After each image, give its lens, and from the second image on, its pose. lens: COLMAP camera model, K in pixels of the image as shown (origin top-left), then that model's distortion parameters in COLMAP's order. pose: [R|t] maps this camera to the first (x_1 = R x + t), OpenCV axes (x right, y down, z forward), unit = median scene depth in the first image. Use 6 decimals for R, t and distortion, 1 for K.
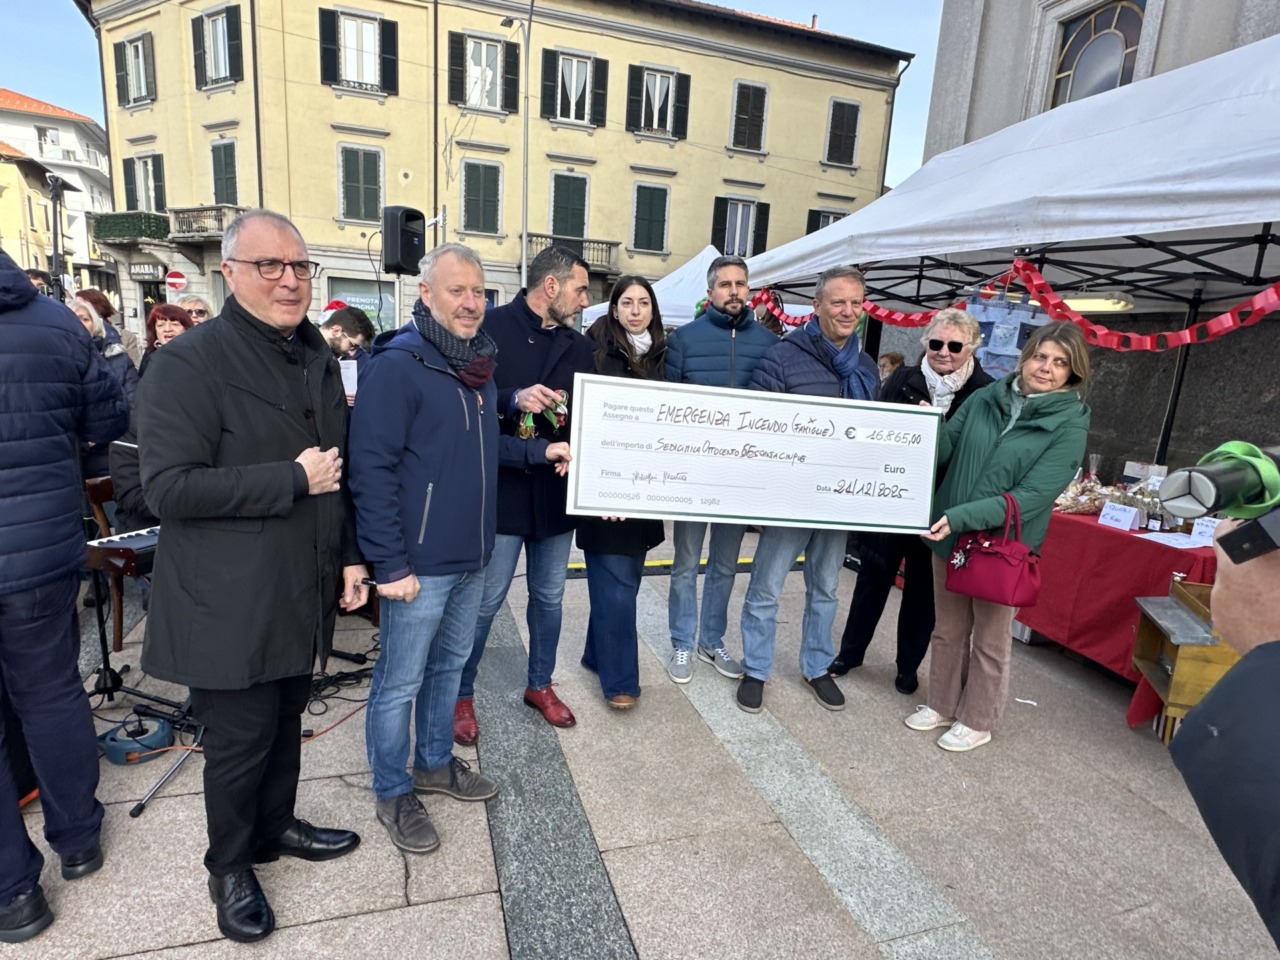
lens RADIAL K [[717.9, 0, 640.0], [0, 717.9, 480.0], [0, 0, 1]] dist [-0.003855, -0.001104]
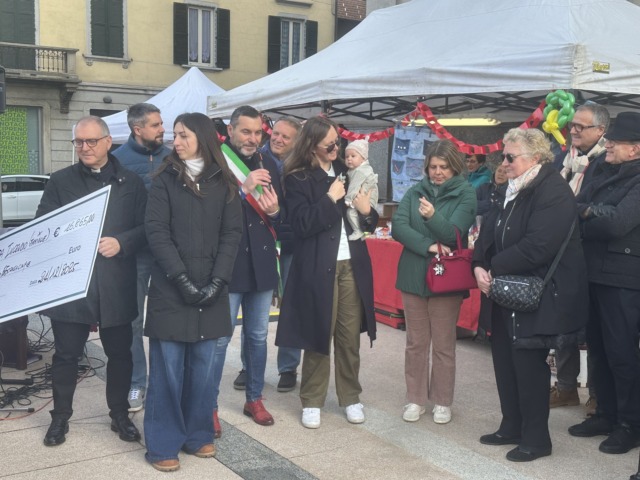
lens RADIAL K [[836.1, 0, 320.0], [0, 836.1, 240.0], [0, 0, 1]] dist [0.086023, 0.001996]
pose [[0.959340, -0.070320, 0.273352, -0.044360], [0.091416, 0.993676, -0.065202, 0.020692], [-0.267038, 0.087540, 0.959702, -0.137065]]
